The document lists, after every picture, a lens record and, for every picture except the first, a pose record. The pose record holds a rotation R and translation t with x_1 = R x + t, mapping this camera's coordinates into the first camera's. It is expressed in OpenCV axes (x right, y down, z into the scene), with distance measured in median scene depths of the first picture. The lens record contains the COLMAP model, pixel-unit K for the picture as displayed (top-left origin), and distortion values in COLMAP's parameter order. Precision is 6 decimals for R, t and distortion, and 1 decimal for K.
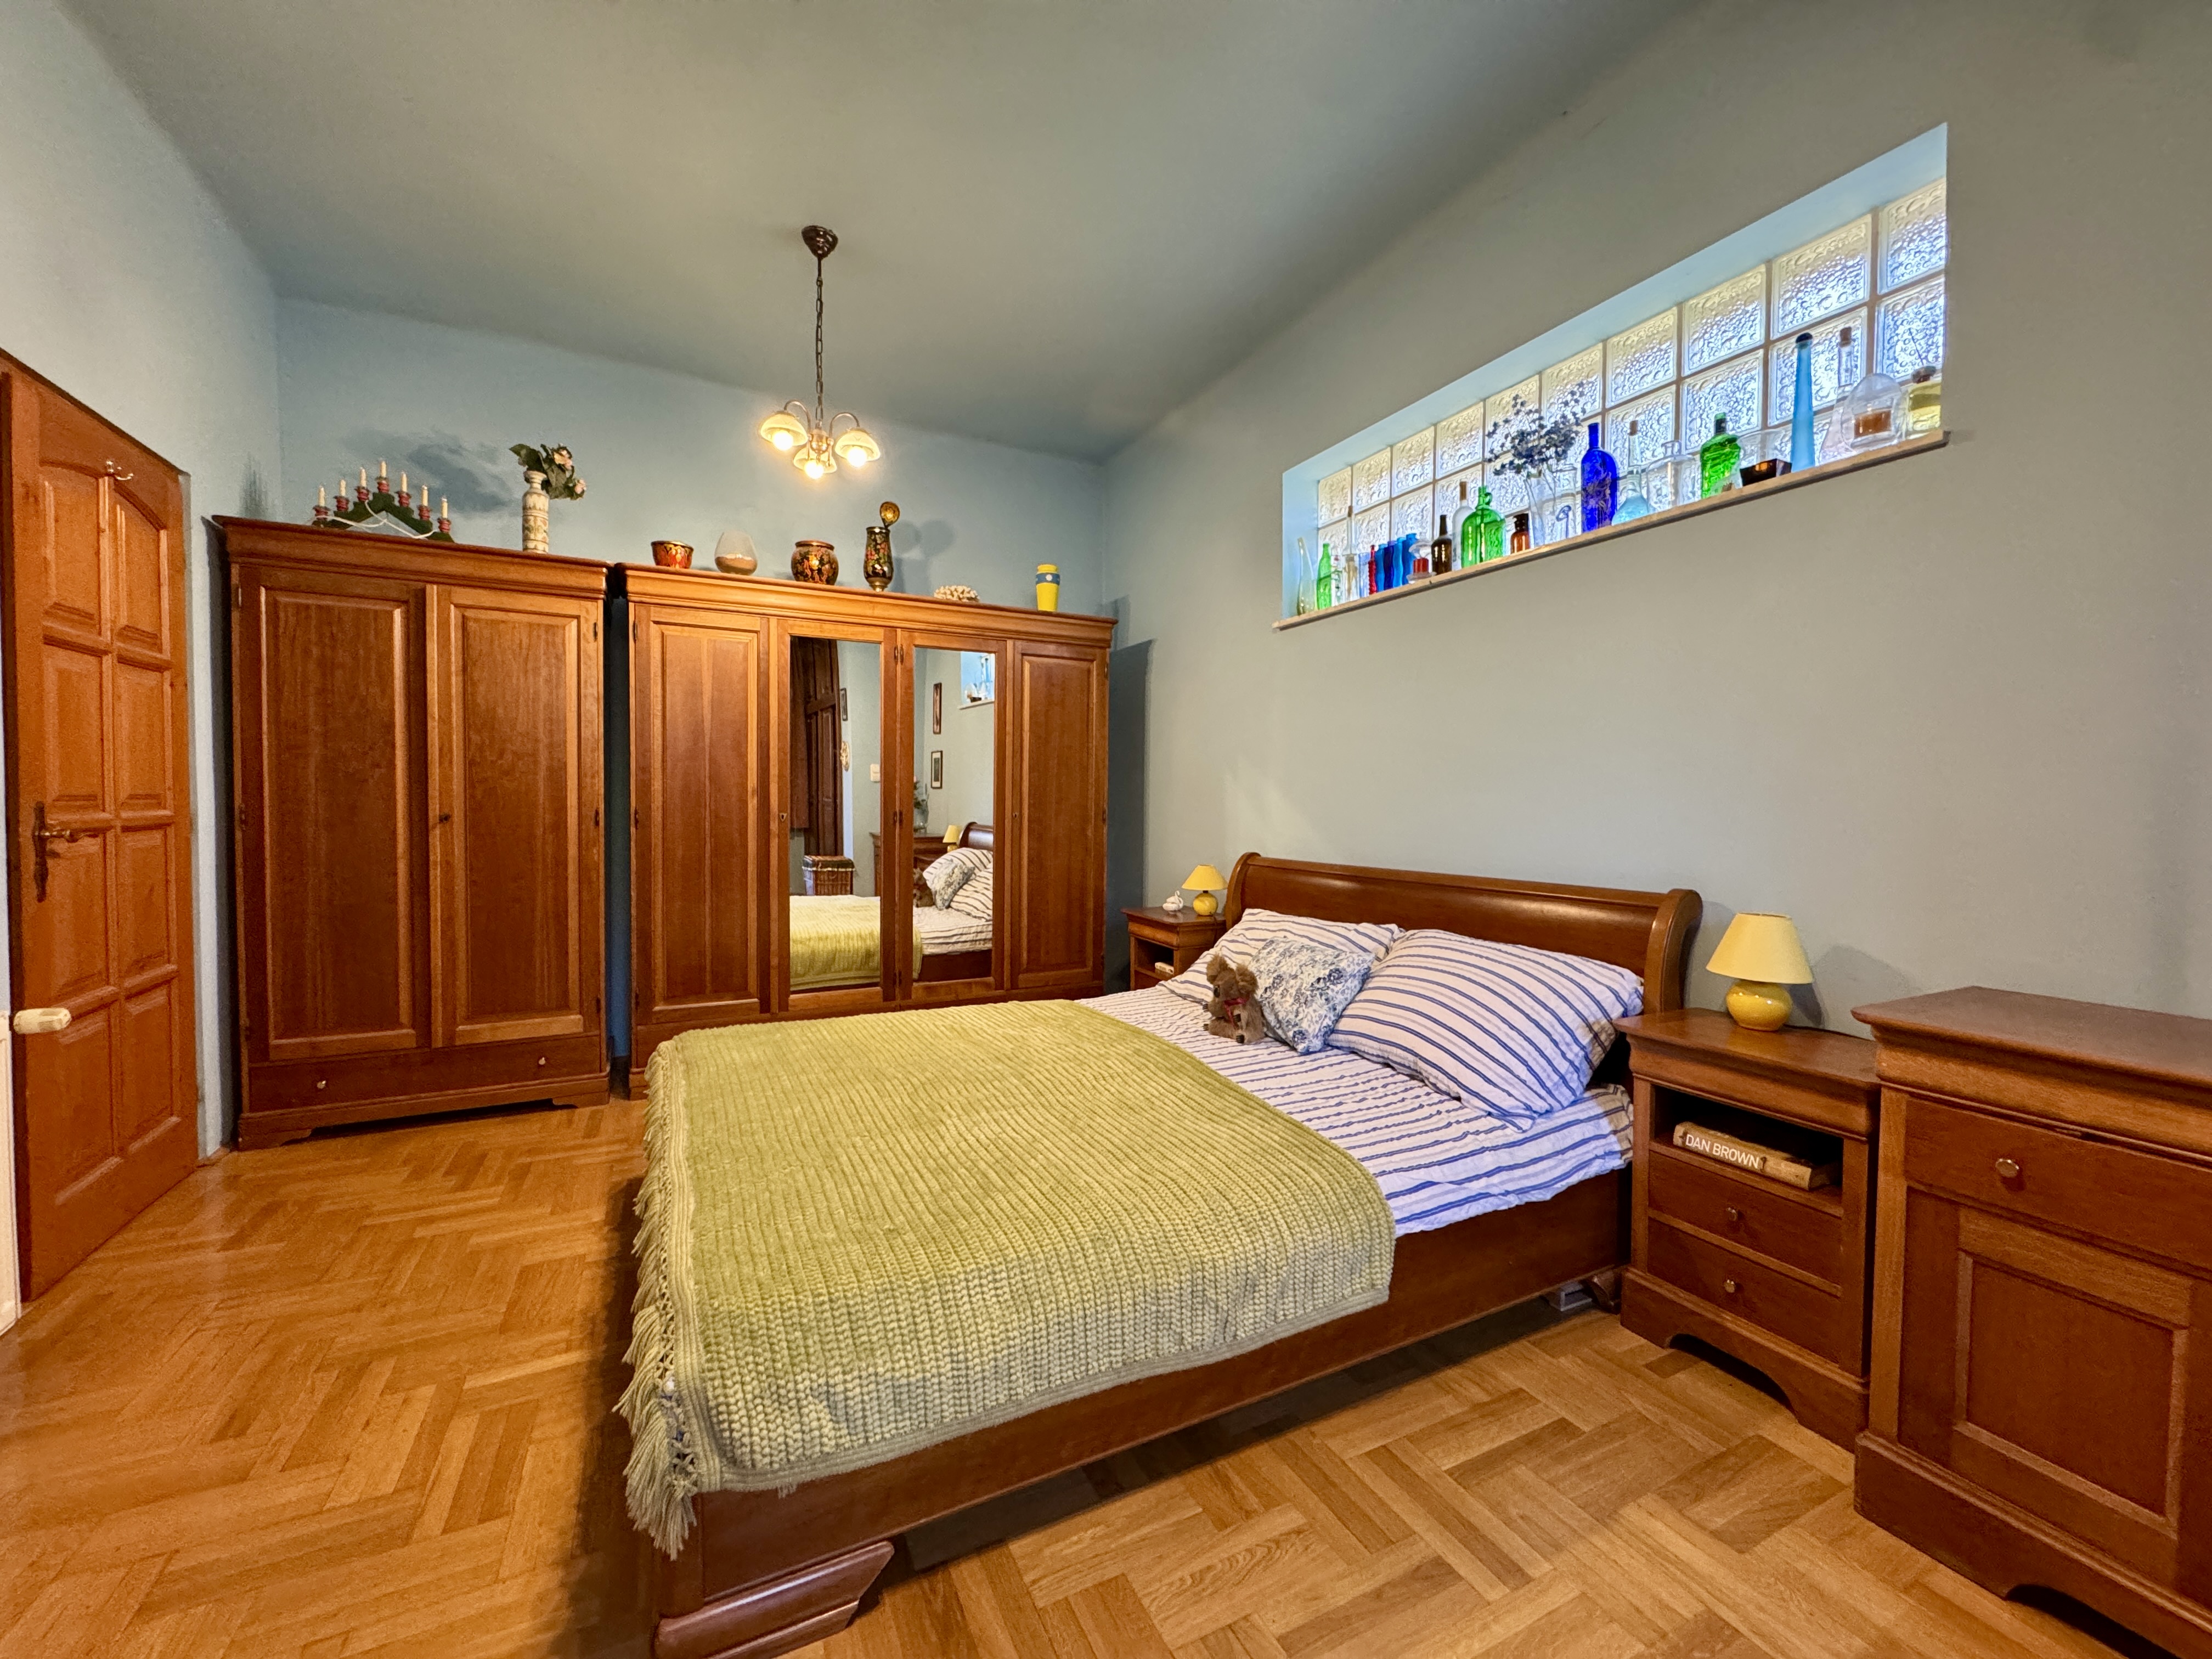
lens RADIAL K [[879.1, 0, 1103.4], [0, 879.1, 828.0], [0, 0, 1]] dist [-0.000882, -0.000189]
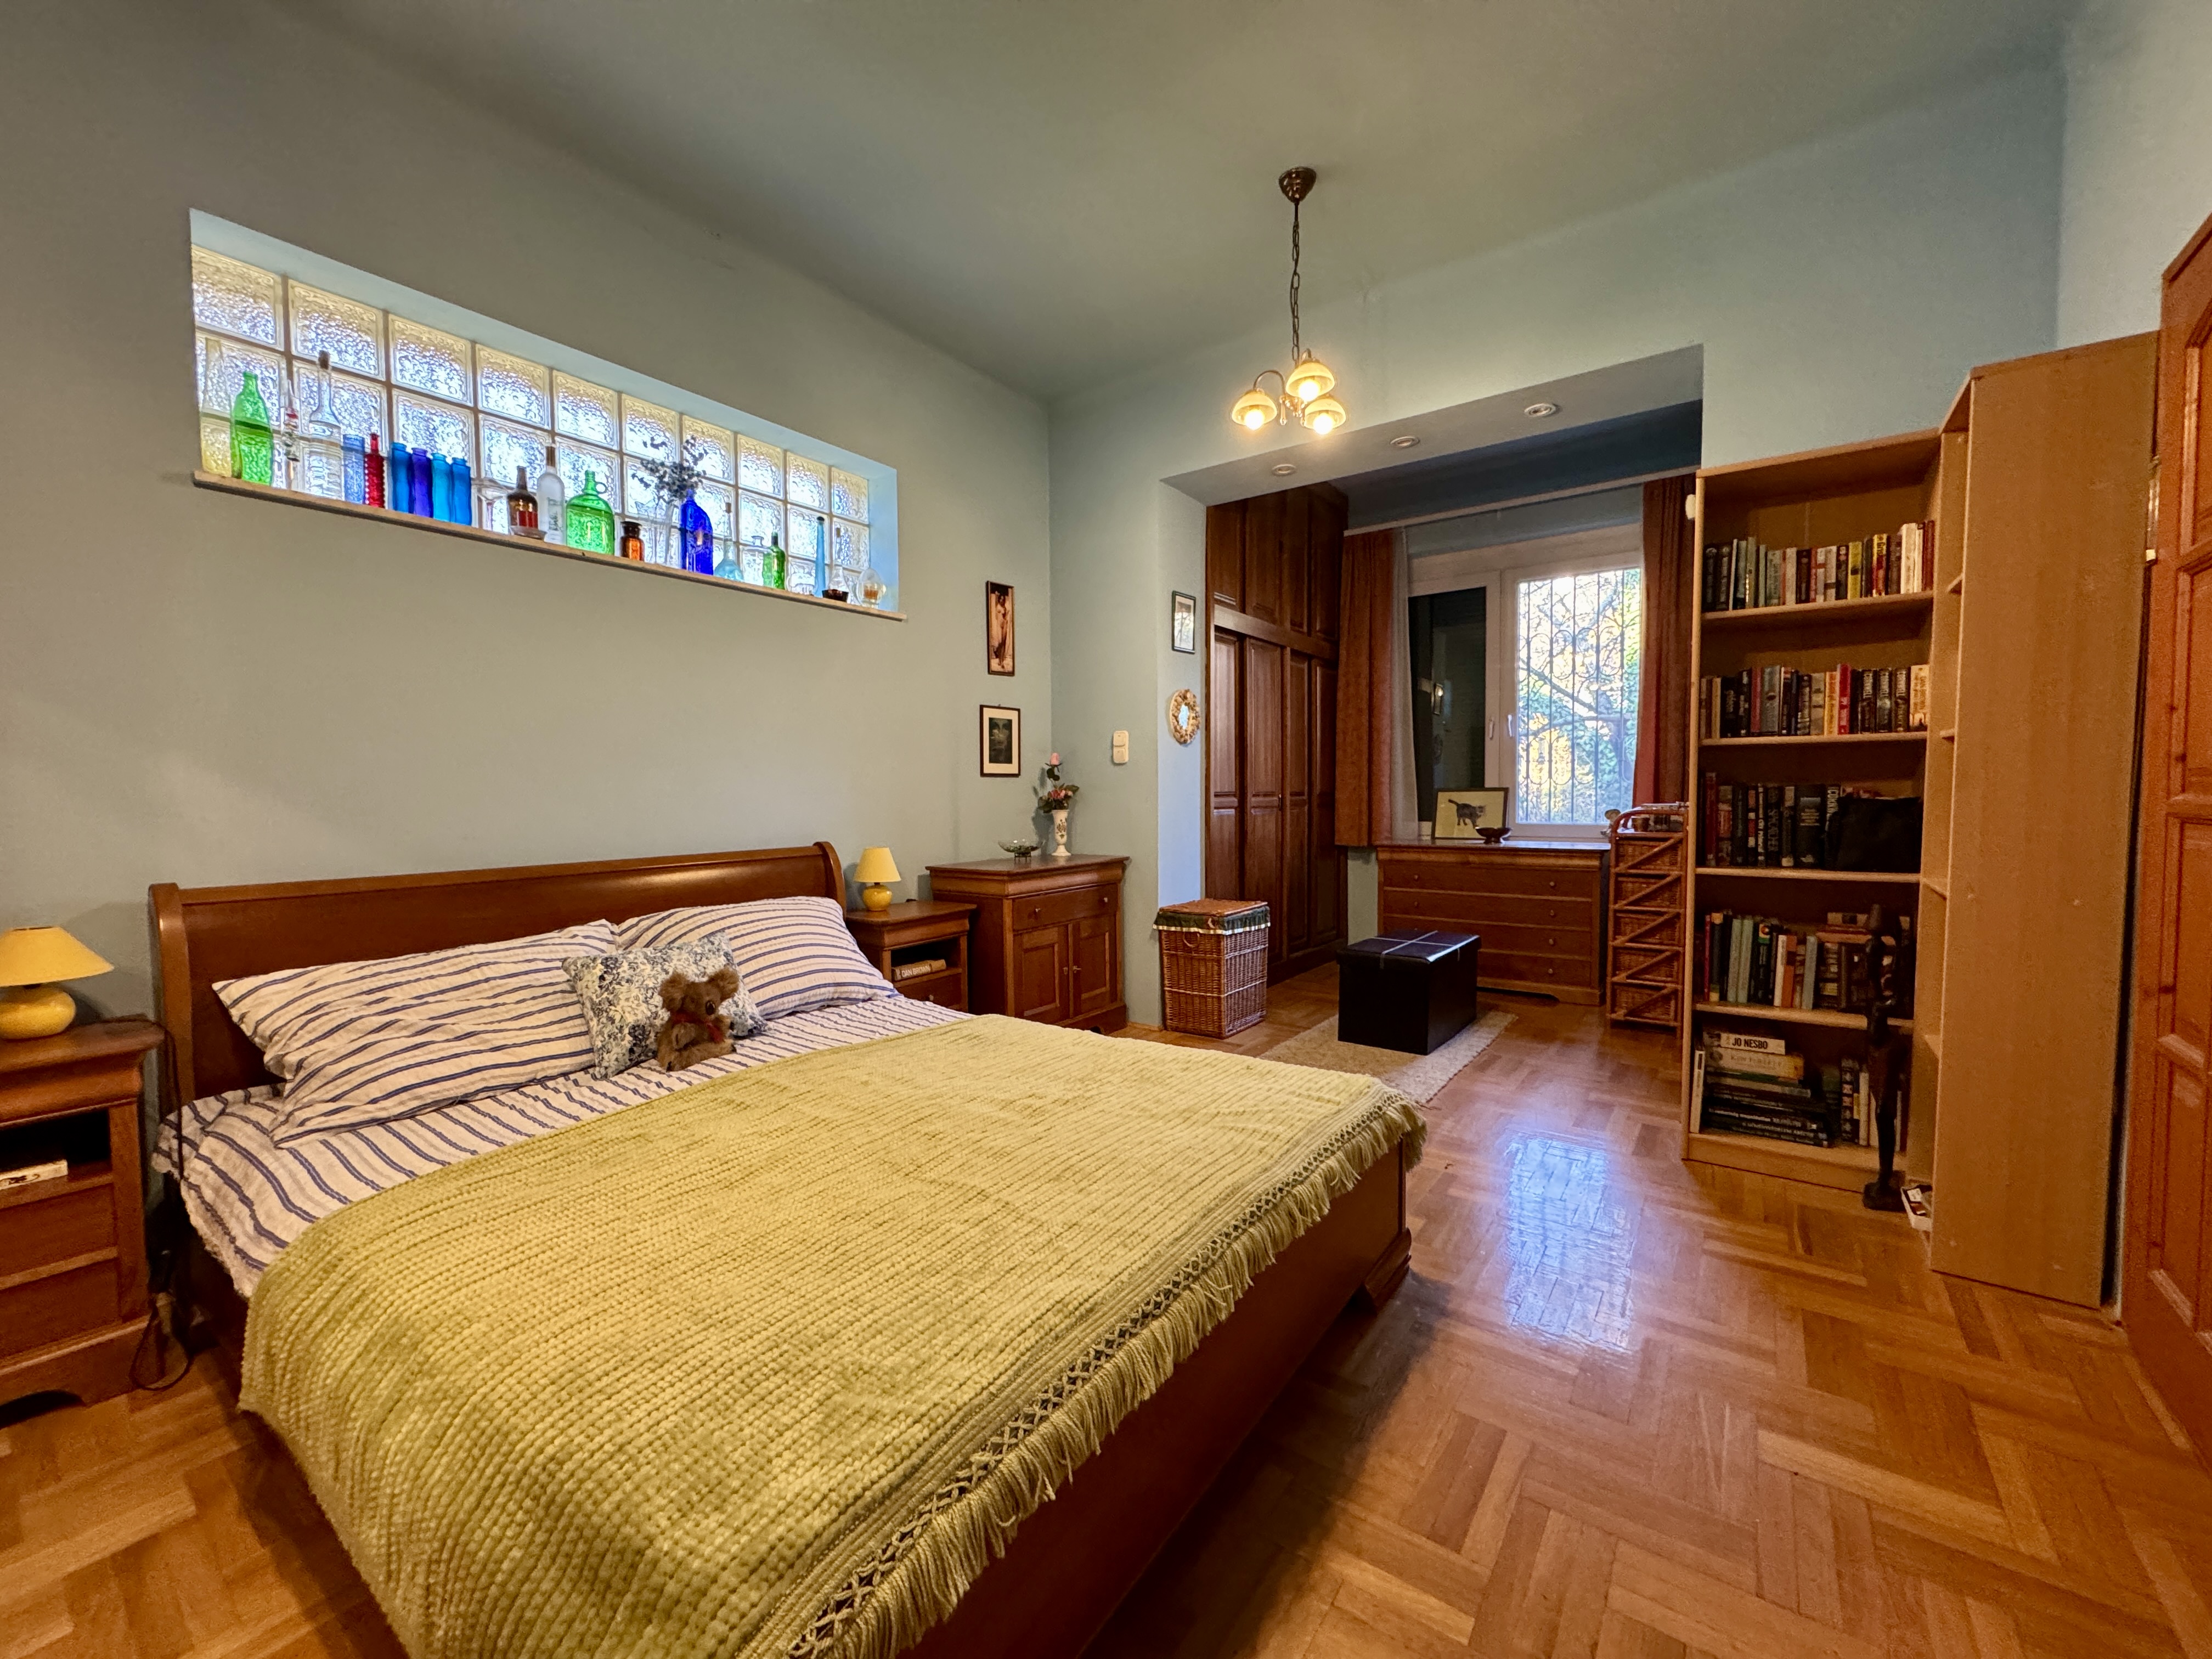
lens RADIAL K [[879.1, 0, 1103.4], [0, 879.1, 828.0], [0, 0, 1]] dist [-0.000882, -0.000189]
pose [[-0.449456, -0.042598, 0.892286, -0.710247], [0.035655, 0.997211, 0.065567, -0.027932], [-0.892591, 0.061284, -0.446683, 0.915196]]
